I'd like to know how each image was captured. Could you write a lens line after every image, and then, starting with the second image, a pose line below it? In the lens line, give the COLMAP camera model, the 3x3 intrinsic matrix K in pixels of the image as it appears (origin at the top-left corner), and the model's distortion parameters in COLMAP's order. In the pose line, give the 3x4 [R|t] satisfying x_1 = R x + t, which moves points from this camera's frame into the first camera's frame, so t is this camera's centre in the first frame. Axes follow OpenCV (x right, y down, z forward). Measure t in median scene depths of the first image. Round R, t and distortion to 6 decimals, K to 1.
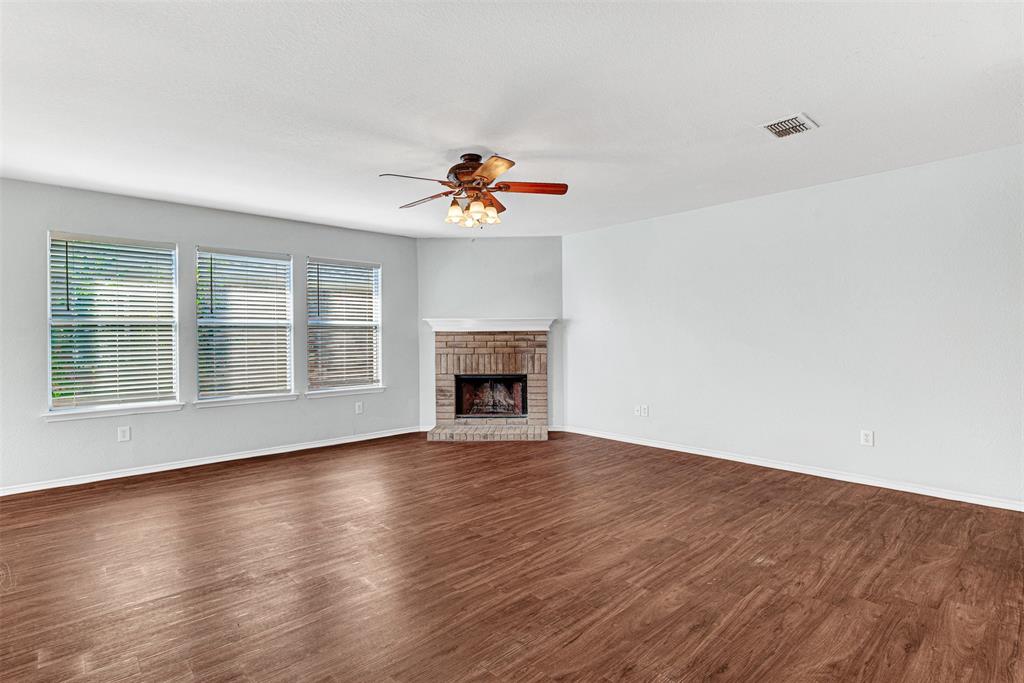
lens RADIAL K [[507.7, 0, 511.5], [0, 507.7, 337.5], [0, 0, 1]] dist [-0.000160, 0.000164]
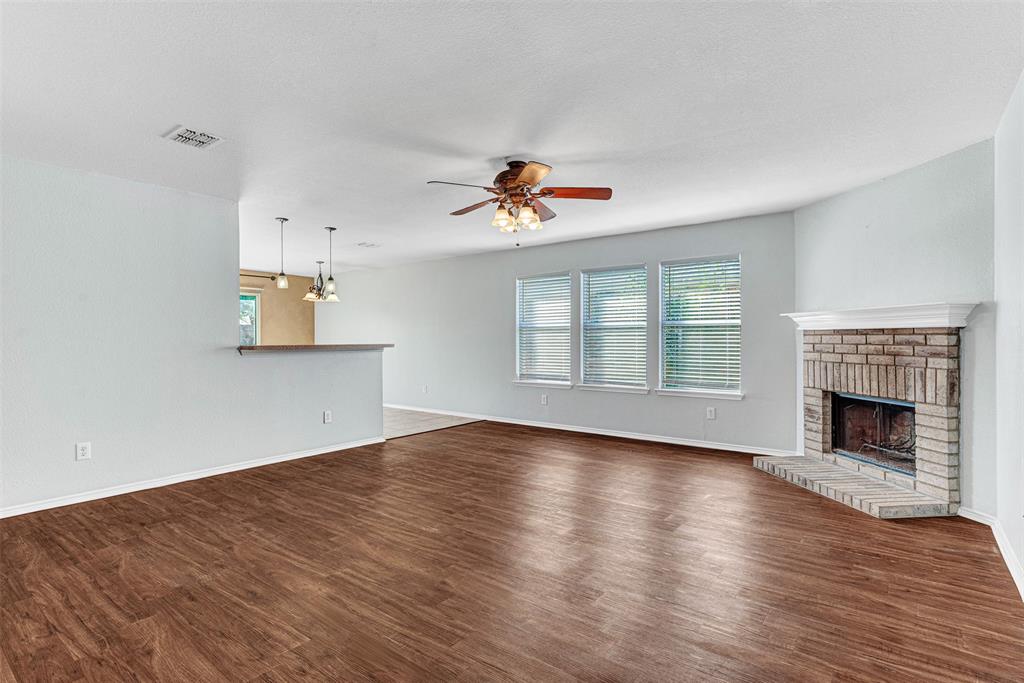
lens RADIAL K [[507.7, 0, 511.5], [0, 507.7, 337.5], [0, 0, 1]] dist [-0.000160, 0.000164]
pose [[0.168989, 0.005536, -0.985602, 0.520883], [-0.000436, 0.999985, 0.005542, -0.004708], [0.985618, -0.000507, 0.168988, 0.452959]]
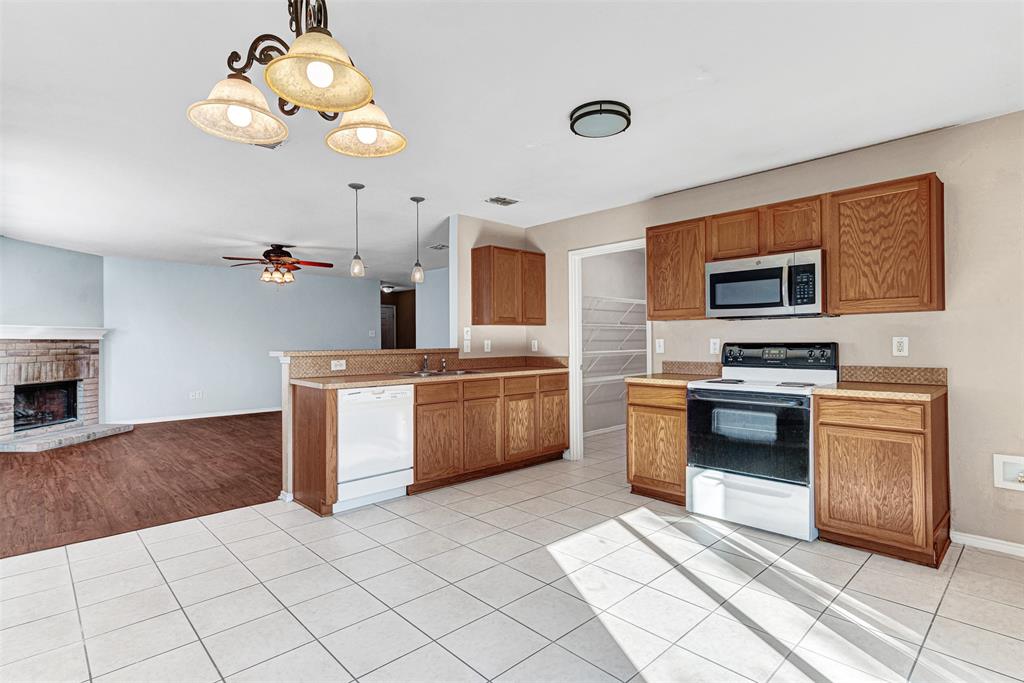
lens RADIAL K [[507.7, 0, 511.5], [0, 507.7, 337.5], [0, 0, 1]] dist [-0.000160, 0.000164]
pose [[-0.015455, 0.014874, 0.999770, -1.065054], [0.008747, 0.999853, -0.014740, 0.007441], [-0.999842, 0.008518, -0.015583, 0.105593]]
